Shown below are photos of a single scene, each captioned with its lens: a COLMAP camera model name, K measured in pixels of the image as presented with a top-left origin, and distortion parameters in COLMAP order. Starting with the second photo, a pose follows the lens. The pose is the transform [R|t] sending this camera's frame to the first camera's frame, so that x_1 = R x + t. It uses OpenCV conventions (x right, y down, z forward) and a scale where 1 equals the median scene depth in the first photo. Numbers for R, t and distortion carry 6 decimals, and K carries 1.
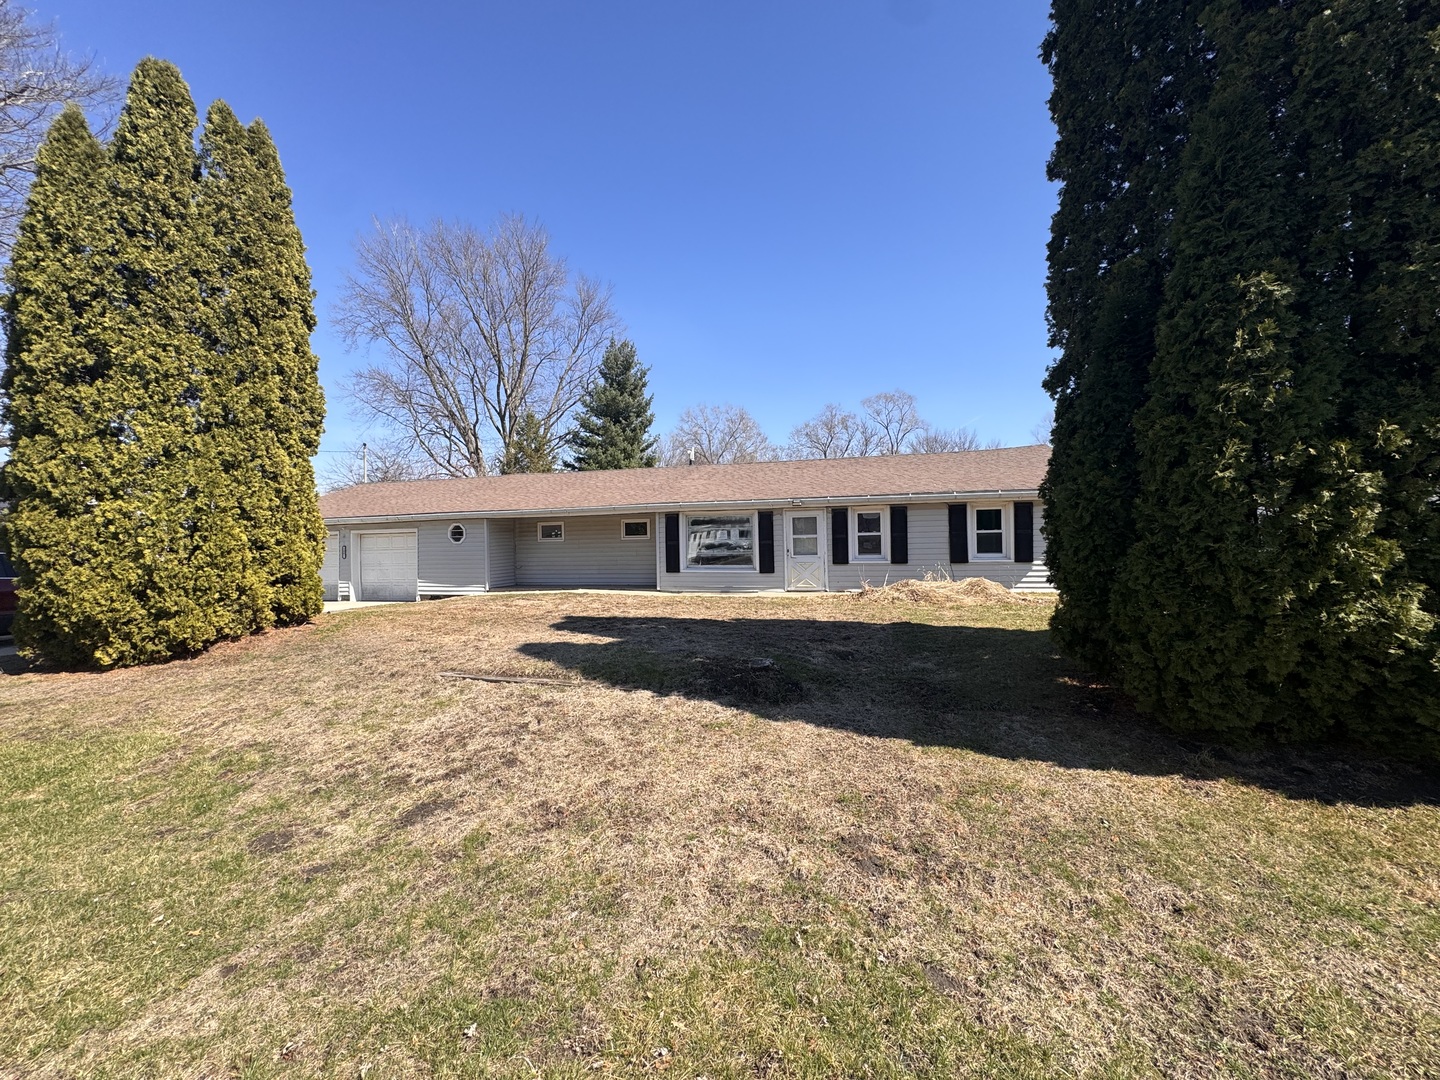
lens RADIAL K [[573.2, 0, 715.6], [0, 573.2, 541.4], [0, 0, 1]] dist [-0.000781, -0.000843]
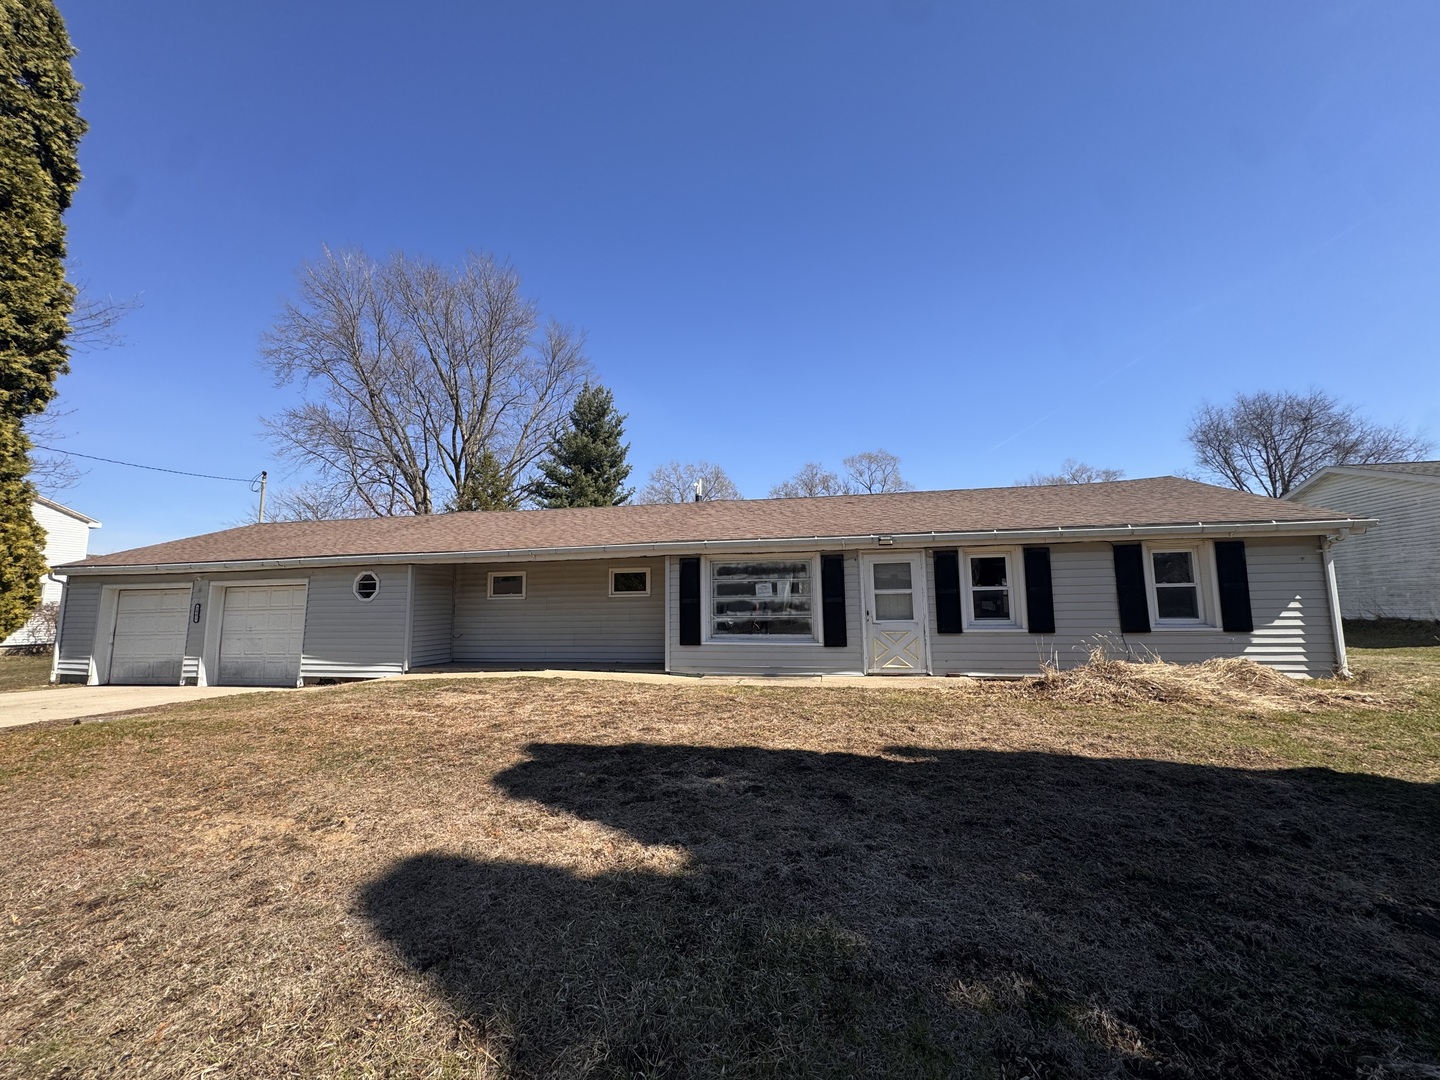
lens RADIAL K [[573.2, 0, 718.9], [0, 573.2, 542.5], [0, 0, 1]] dist [-0.000781, -0.000843]
pose [[0.997277, 0.014340, 0.072334, -0.031091], [-0.005966, 0.993383, -0.114690, 0.003900], [-0.073500, 0.113946, 0.990764, 0.108829]]
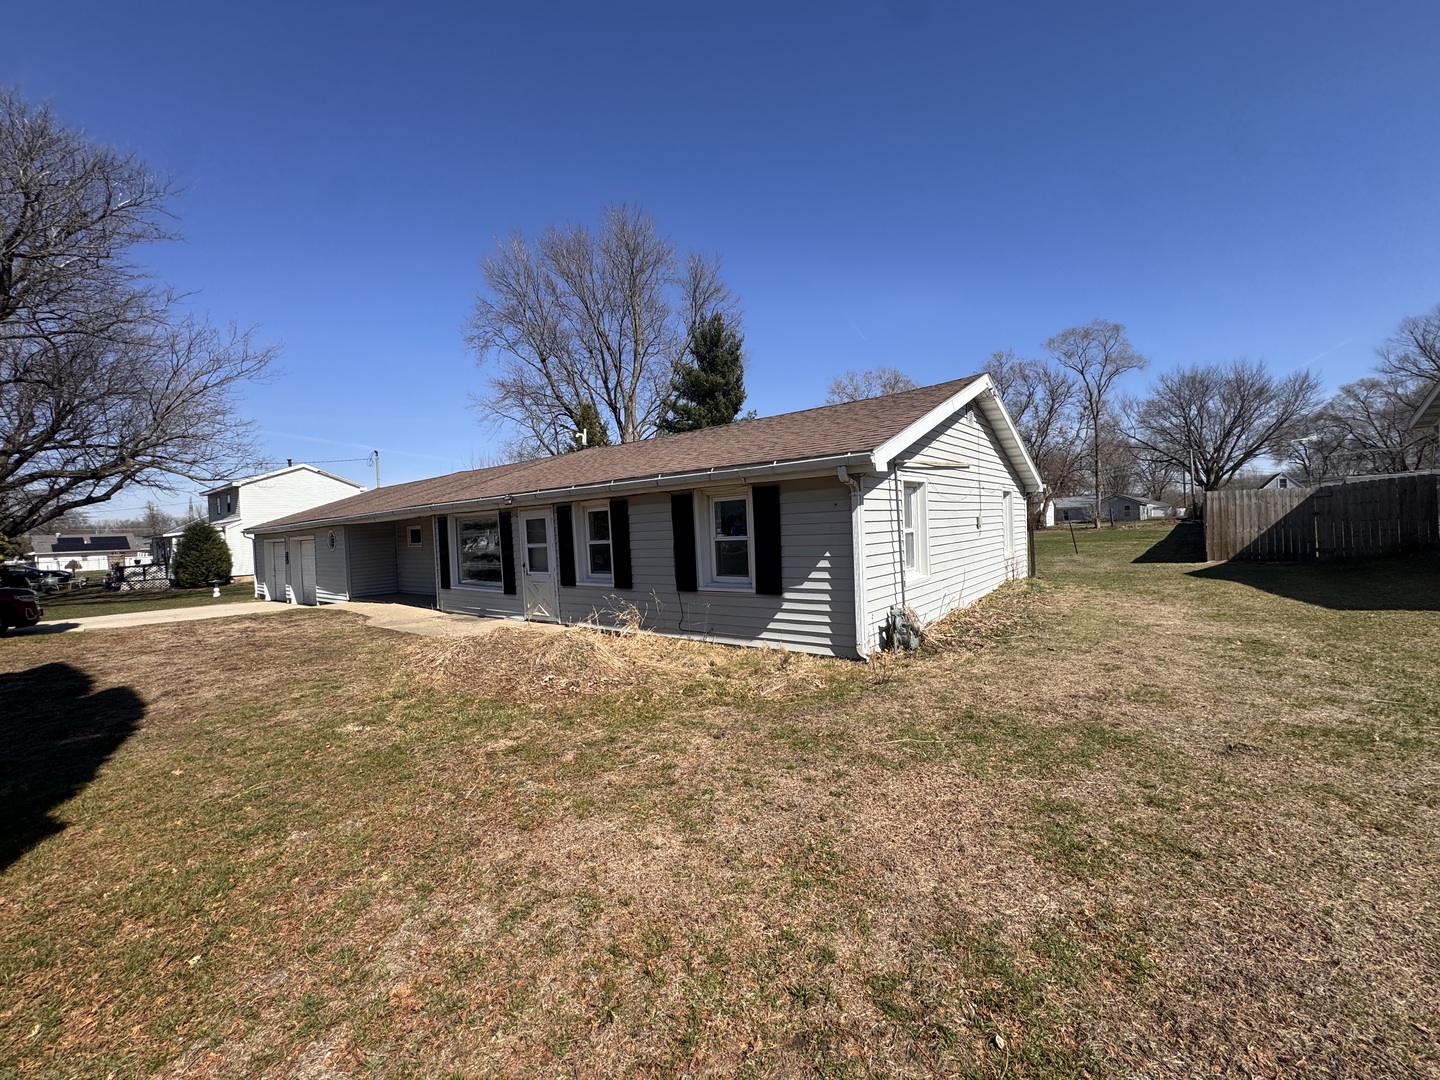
lens RADIAL K [[573.2, 0, 717.2], [0, 573.2, 548.8], [0, 0, 1]] dist [-0.000781, -0.000843]
pose [[0.922588, -0.006992, -0.385722, 0.204399], [0.025125, 0.998802, 0.041991, -0.009401], [0.384967, -0.048431, 0.921659, 0.135028]]
